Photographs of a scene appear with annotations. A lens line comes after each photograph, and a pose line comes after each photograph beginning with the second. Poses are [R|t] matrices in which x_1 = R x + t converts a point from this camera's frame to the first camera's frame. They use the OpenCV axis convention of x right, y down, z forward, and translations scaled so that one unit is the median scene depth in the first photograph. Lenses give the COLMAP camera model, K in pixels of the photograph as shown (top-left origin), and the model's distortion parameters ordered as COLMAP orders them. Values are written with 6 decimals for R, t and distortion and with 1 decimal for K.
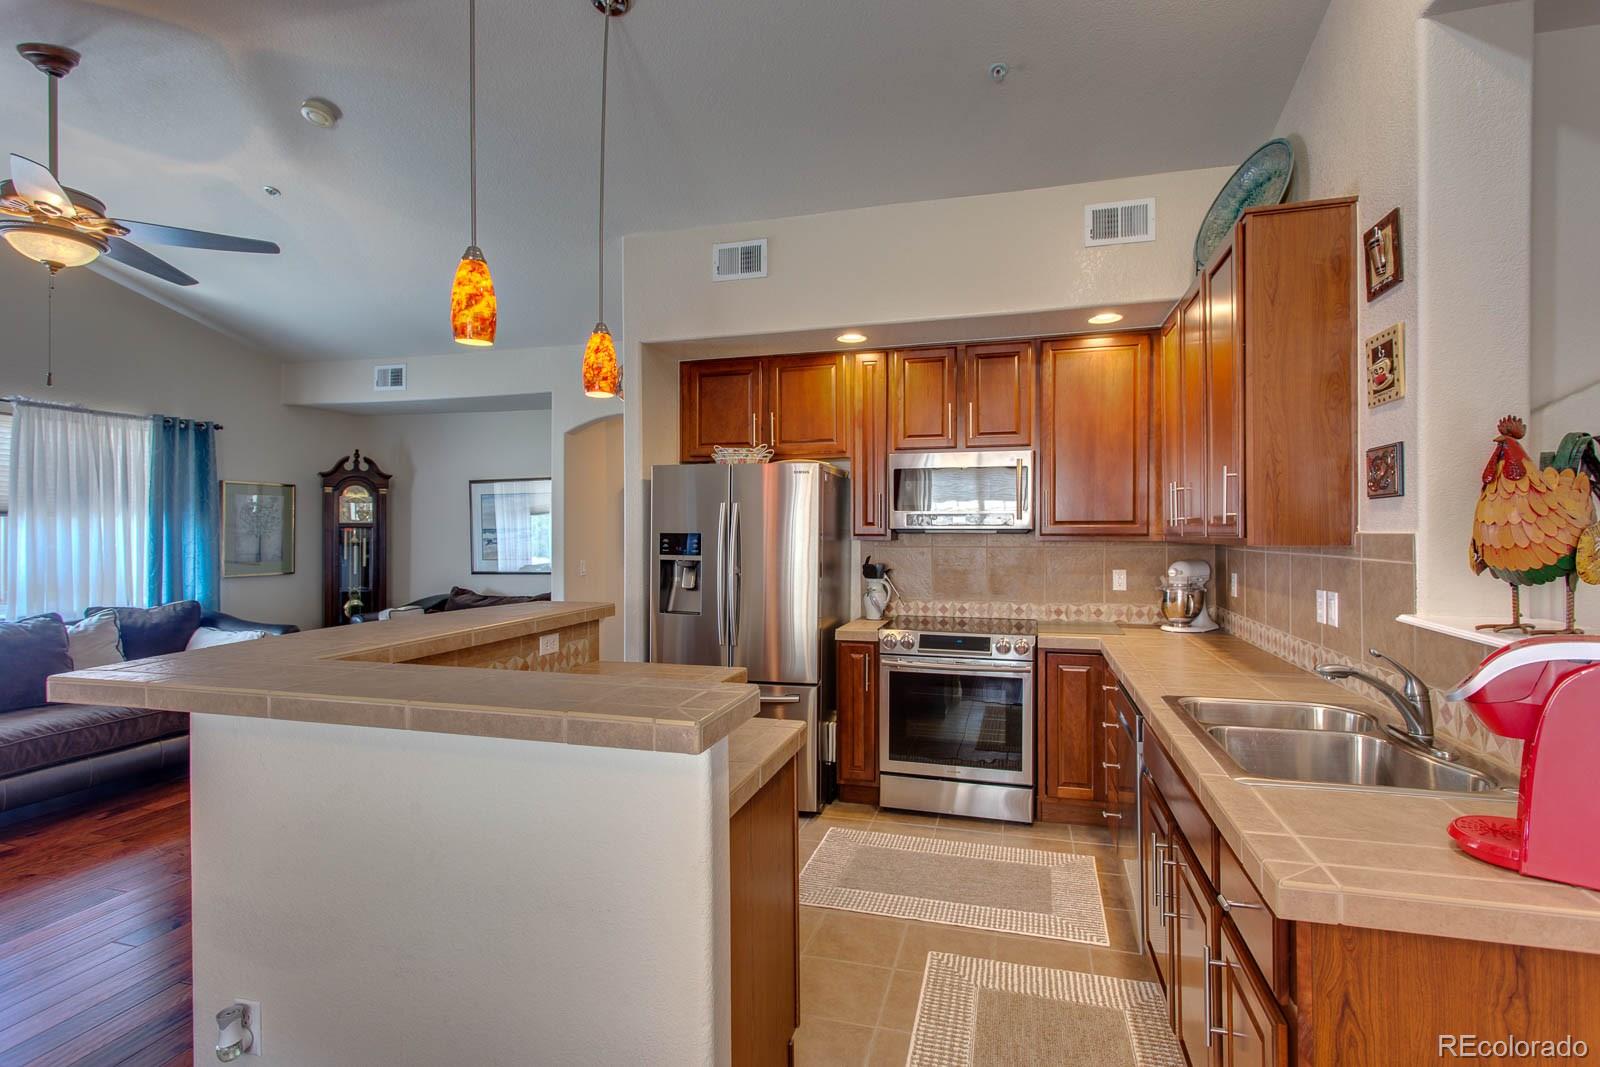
lens RADIAL K [[754.9, 0, 795.0], [0, 754.9, 531.3], [0, 0, 1]] dist [-0.001722, -0.000221]
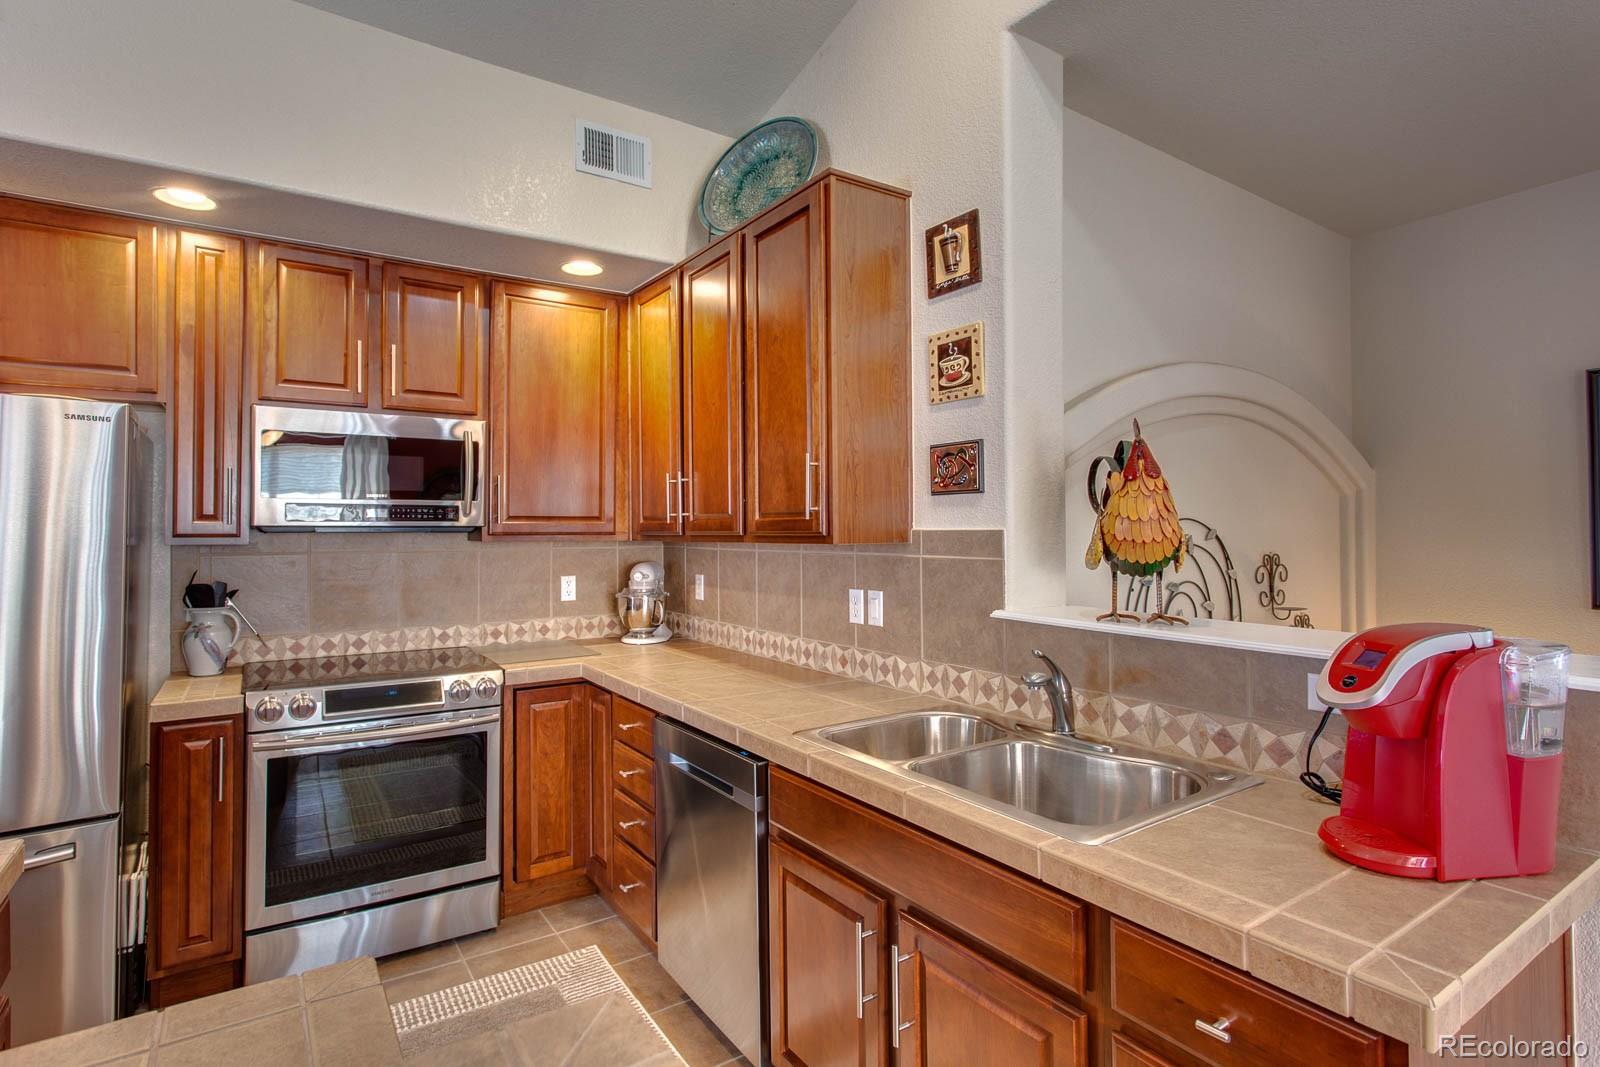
lens RADIAL K [[802.9, 0, 786.7], [0, 802.9, 517.6], [0, 0, 1]] dist [-0.001442, 0.000253]
pose [[0.649926, 0.011303, 0.759913, -0.094952], [0.002134, 0.999858, -0.016697, 0.002089], [-0.759994, 0.012473, 0.649810, 0.257202]]
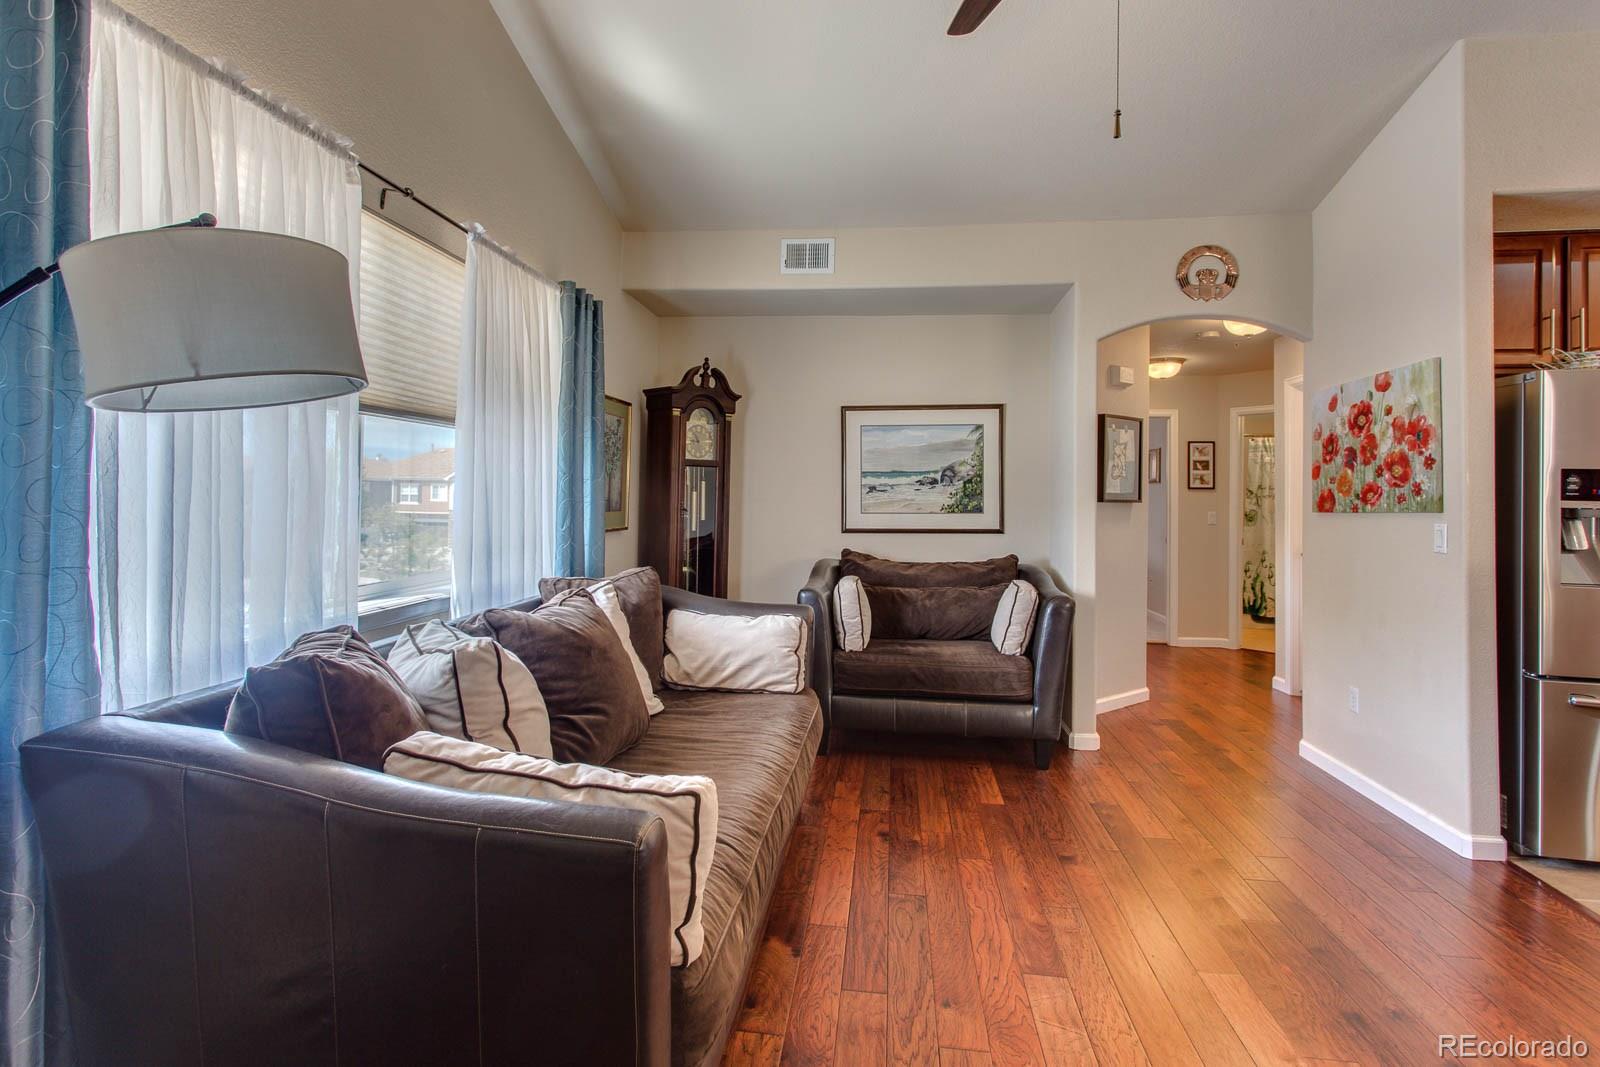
lens RADIAL K [[785.2, 0, 793.8], [0, 785.2, 485.8], [0, 0, 1]] dist [-0.000704, -0.000069]
pose [[0.987905, 0.014951, 0.154336, -0.967206], [-0.012875, 0.999813, -0.014443, 0.036655], [-0.154523, 0.012281, 0.987913, 0.393702]]
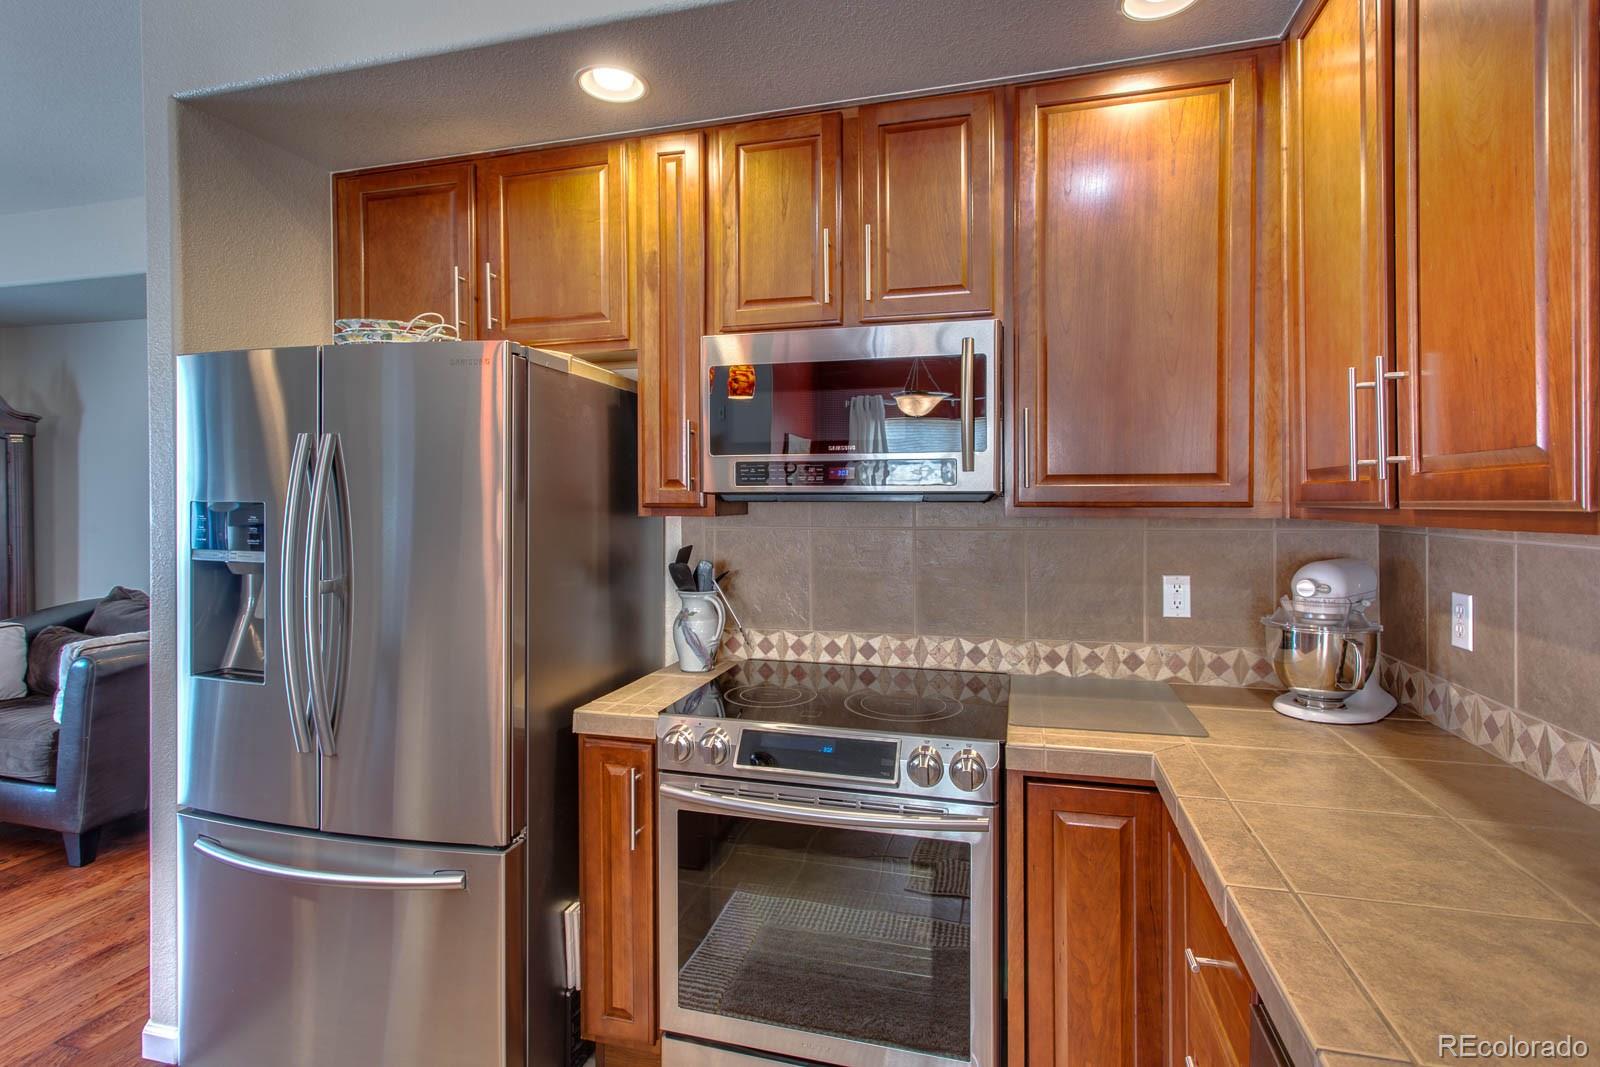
lens RADIAL K [[801.4, 0, 789.4], [0, 801.4, 506.4], [0, 0, 1]] dist [-0.001097, 0.000692]
pose [[0.999804, -0.002442, 0.019665, 0.180180], [0.002300, 0.999971, 0.007264, 0.001684], [-0.019683, -0.007218, 0.999780, 0.519704]]
